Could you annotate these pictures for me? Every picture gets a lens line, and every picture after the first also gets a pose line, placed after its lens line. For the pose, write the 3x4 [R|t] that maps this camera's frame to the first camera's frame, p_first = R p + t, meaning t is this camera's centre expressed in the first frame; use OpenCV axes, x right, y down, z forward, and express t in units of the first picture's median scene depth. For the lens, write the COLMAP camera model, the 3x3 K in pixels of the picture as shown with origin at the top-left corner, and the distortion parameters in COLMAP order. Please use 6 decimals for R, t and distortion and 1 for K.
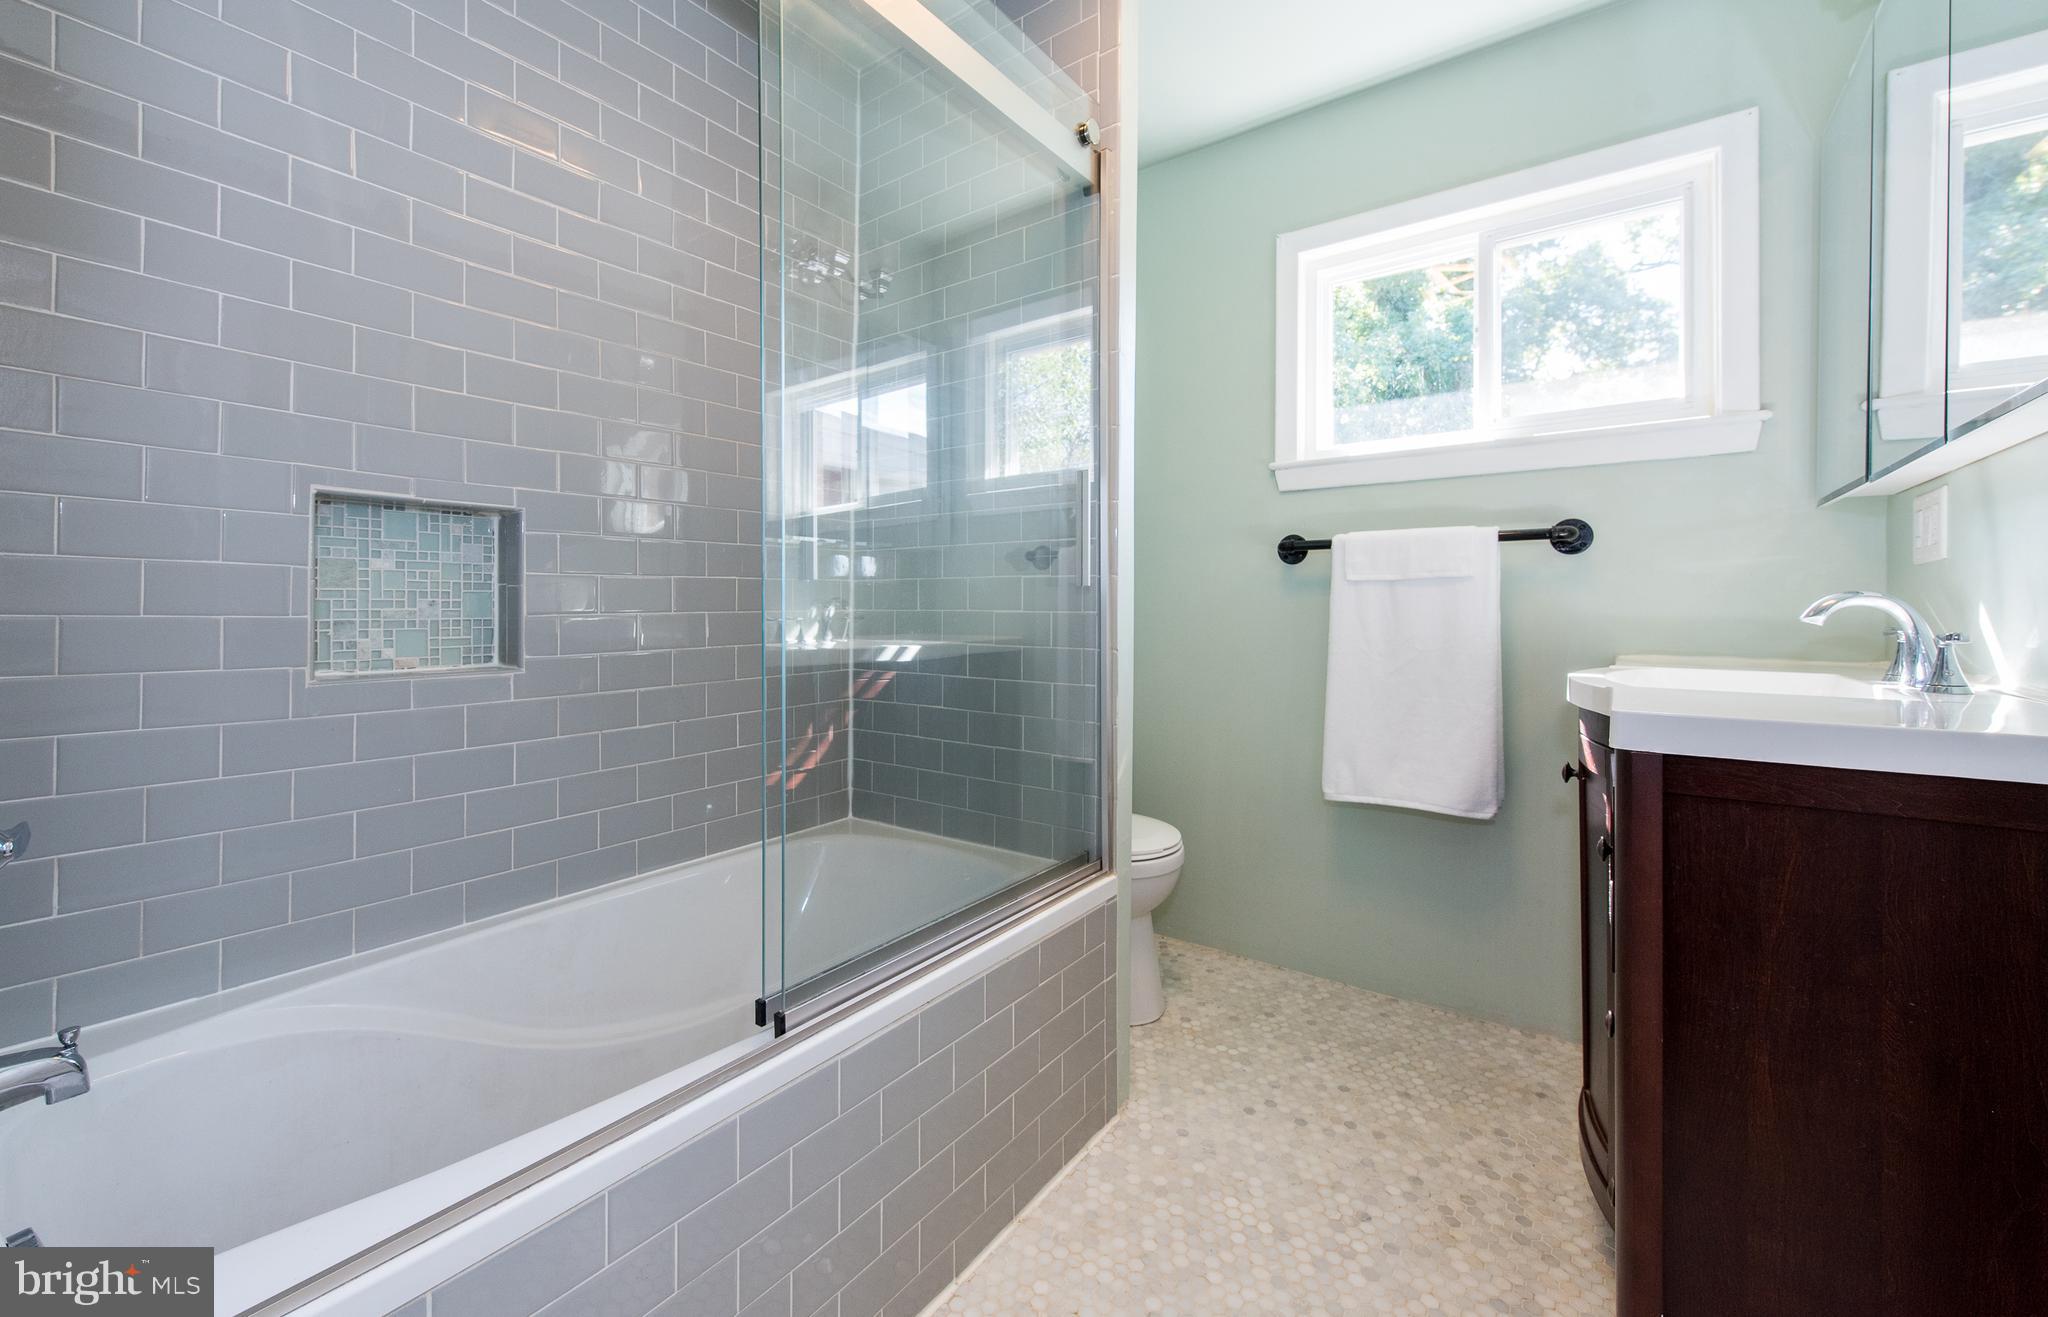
lens RADIAL K [[821.6, 0, 1020.4], [0, 821.6, 610.7], [0, 0, 1]] dist [-0.000221, -0.000596]
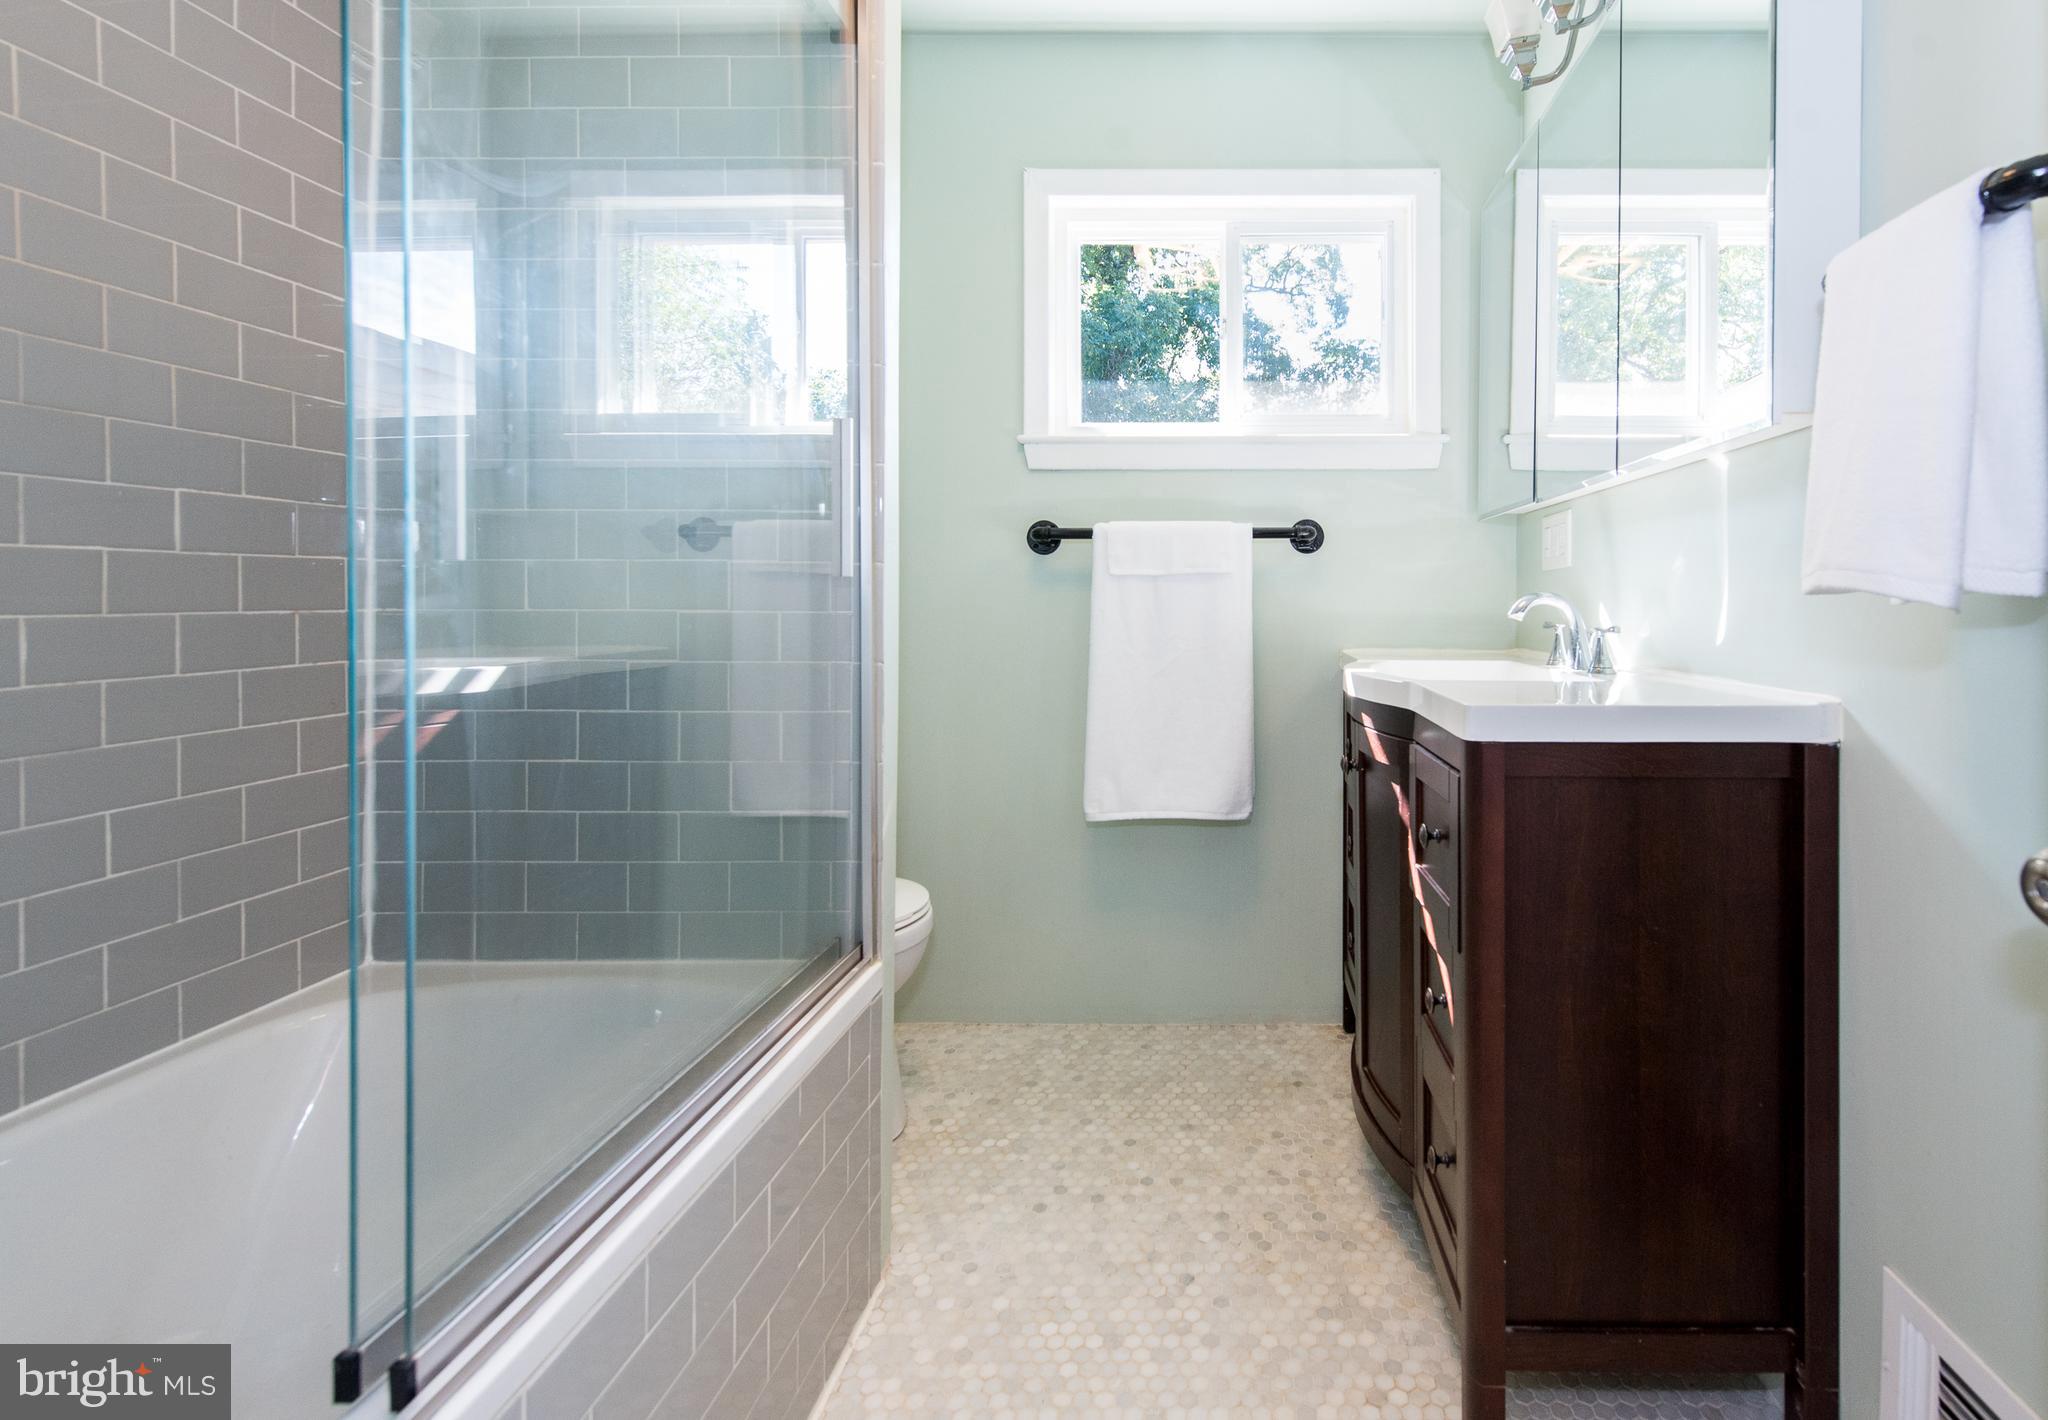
lens RADIAL K [[944.8, 0, 1229.7], [0, 944.8, 610.1], [0, 0, 1]] dist [0.018985, -0.010482]
pose [[0.809070, -0.004181, 0.587697, -0.129299], [0.001732, 0.999987, 0.004731, -0.003480], [-0.587709, -0.002810, 0.809067, 0.104471]]
